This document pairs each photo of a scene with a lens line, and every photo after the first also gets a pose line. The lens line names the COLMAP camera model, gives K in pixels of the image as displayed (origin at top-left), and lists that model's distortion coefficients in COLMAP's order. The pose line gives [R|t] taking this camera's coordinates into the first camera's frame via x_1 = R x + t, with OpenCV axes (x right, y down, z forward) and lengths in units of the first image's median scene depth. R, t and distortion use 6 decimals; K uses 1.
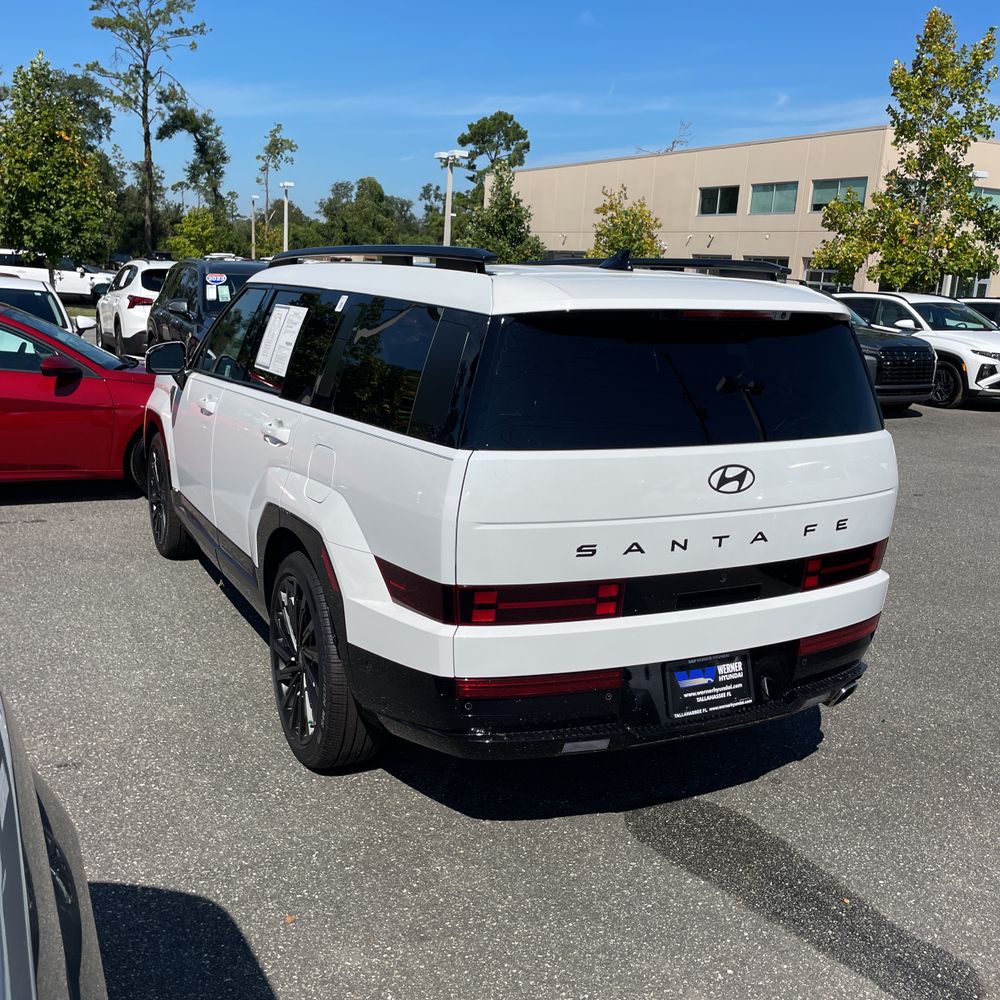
lens RADIAL K [[1000.0, 0, 500.9], [0, 1000.0, 478.3], [0, 0, 1]] dist [0.097969, -0.144776]
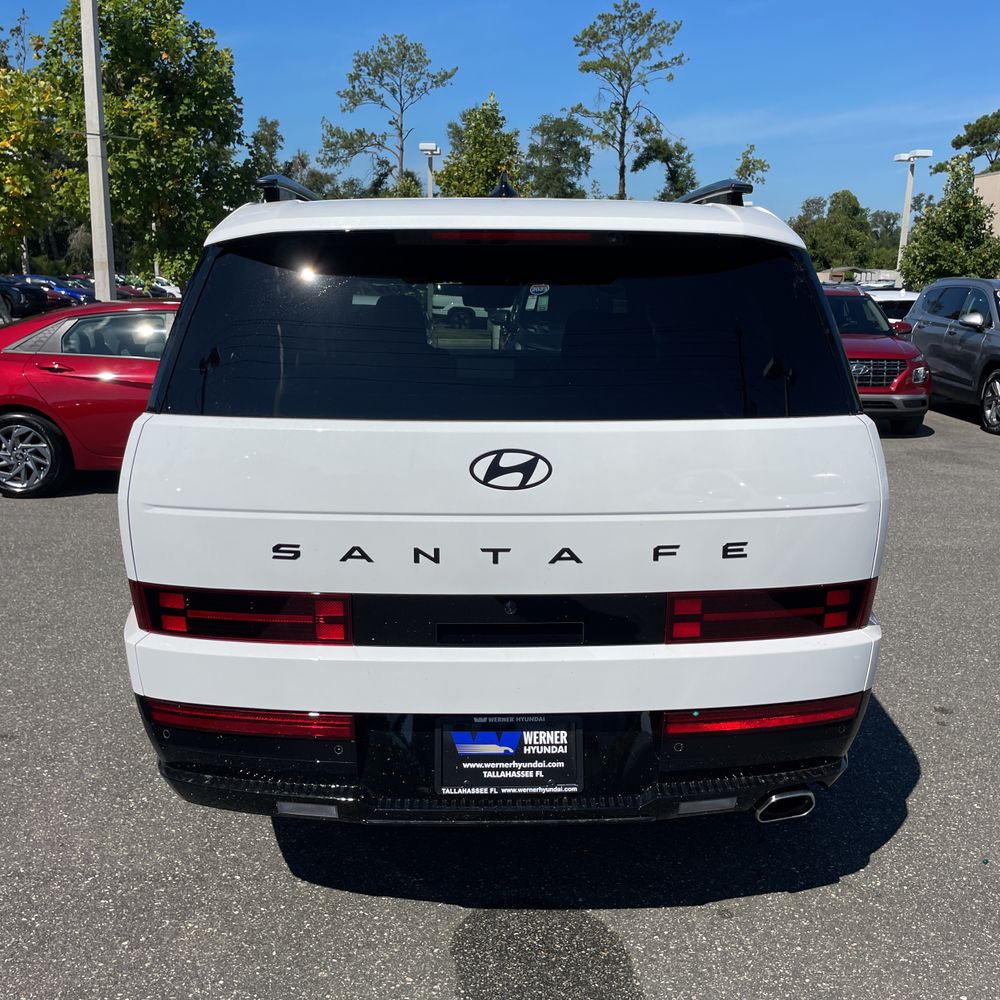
lens RADIAL K [[1015.2, 0, 510.4], [0, 1015.2, 477.0], [0, 0, 1]] dist [0.096086, -0.154871]
pose [[0.906801, 0.045424, -0.419106, 0.509312], [-0.055886, 0.998356, -0.012712, 0.014604], [0.417839, 0.034950, 0.907849, 0.331342]]
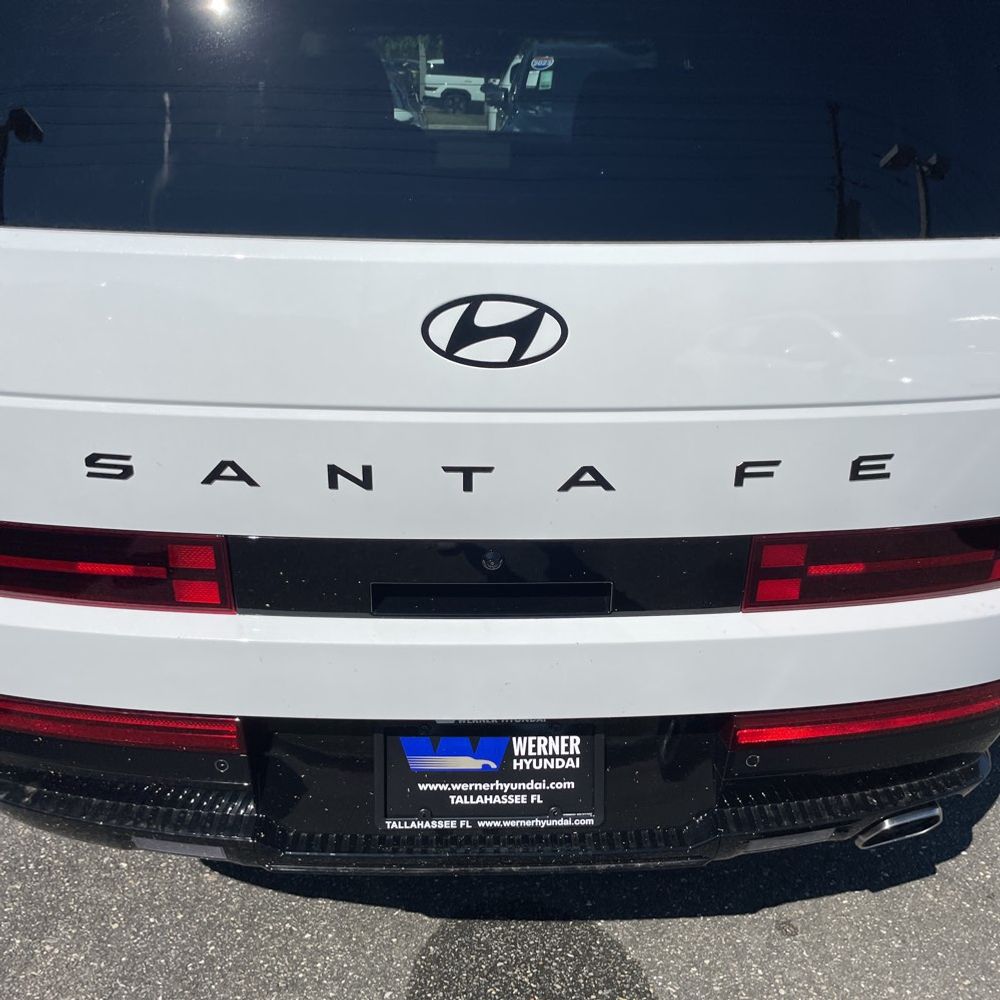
lens RADIAL K [[1015.2, 0, 510.4], [0, 1015.2, 477.0], [0, 0, 1]] dist [0.096086, -0.154871]
pose [[0.907175, 0.134134, -0.398800, 0.388821], [-0.066292, 0.981551, 0.179341, -0.014747], [0.415499, -0.136256, 0.899330, 0.601557]]
